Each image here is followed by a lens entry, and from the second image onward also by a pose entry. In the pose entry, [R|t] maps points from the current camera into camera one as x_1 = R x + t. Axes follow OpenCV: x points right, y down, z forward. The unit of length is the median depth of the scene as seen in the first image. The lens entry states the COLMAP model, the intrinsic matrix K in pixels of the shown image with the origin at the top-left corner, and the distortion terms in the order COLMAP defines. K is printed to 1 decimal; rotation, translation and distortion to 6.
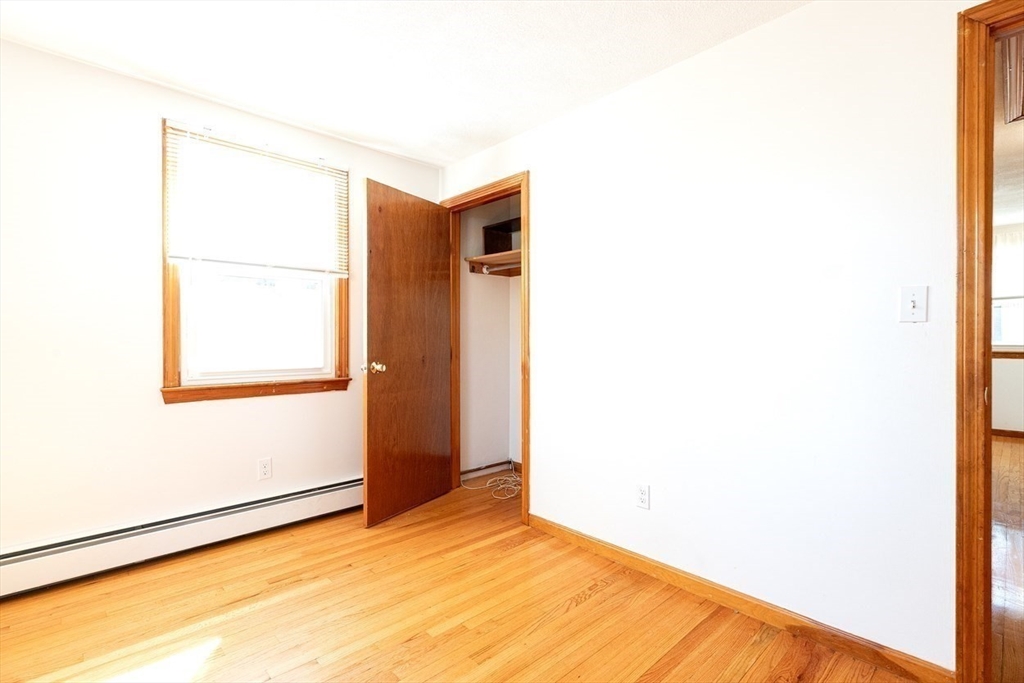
lens RADIAL K [[469.7, 0, 515.5], [0, 469.7, 345.5], [0, 0, 1]] dist [0.008642, -0.001156]
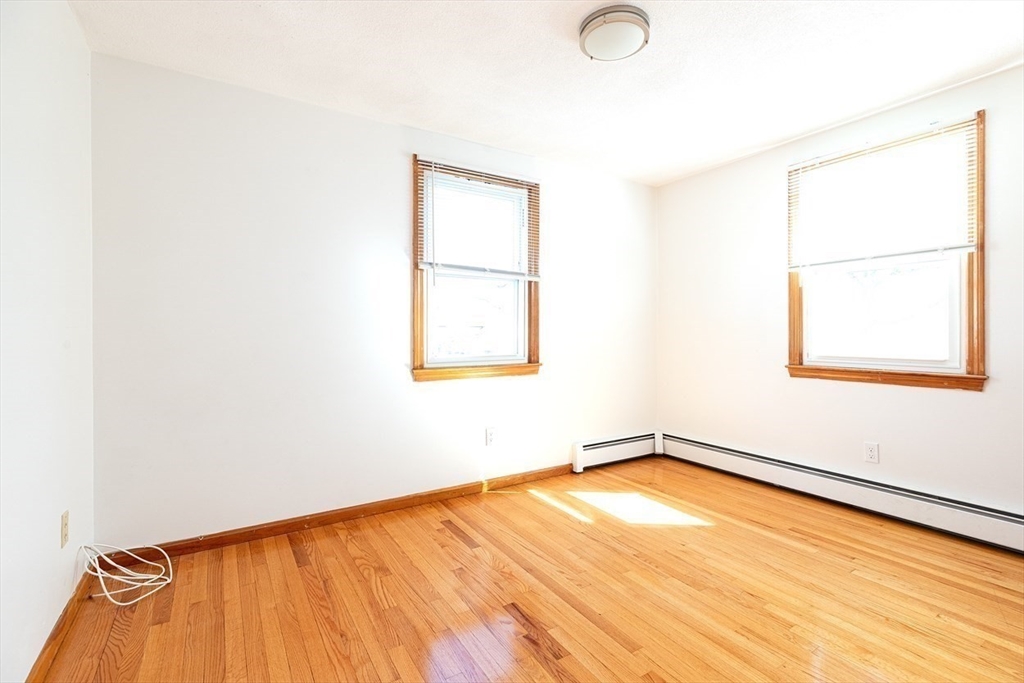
lens RADIAL K [[469.7, 0, 514.6], [0, 469.7, 332.9], [0, 0, 1]] dist [0.008642, -0.001156]
pose [[-0.179563, 0.008612, -0.983709, 0.704387], [-0.002725, 0.999953, 0.009252, -0.011310], [0.983743, 0.004342, -0.179531, 0.454438]]
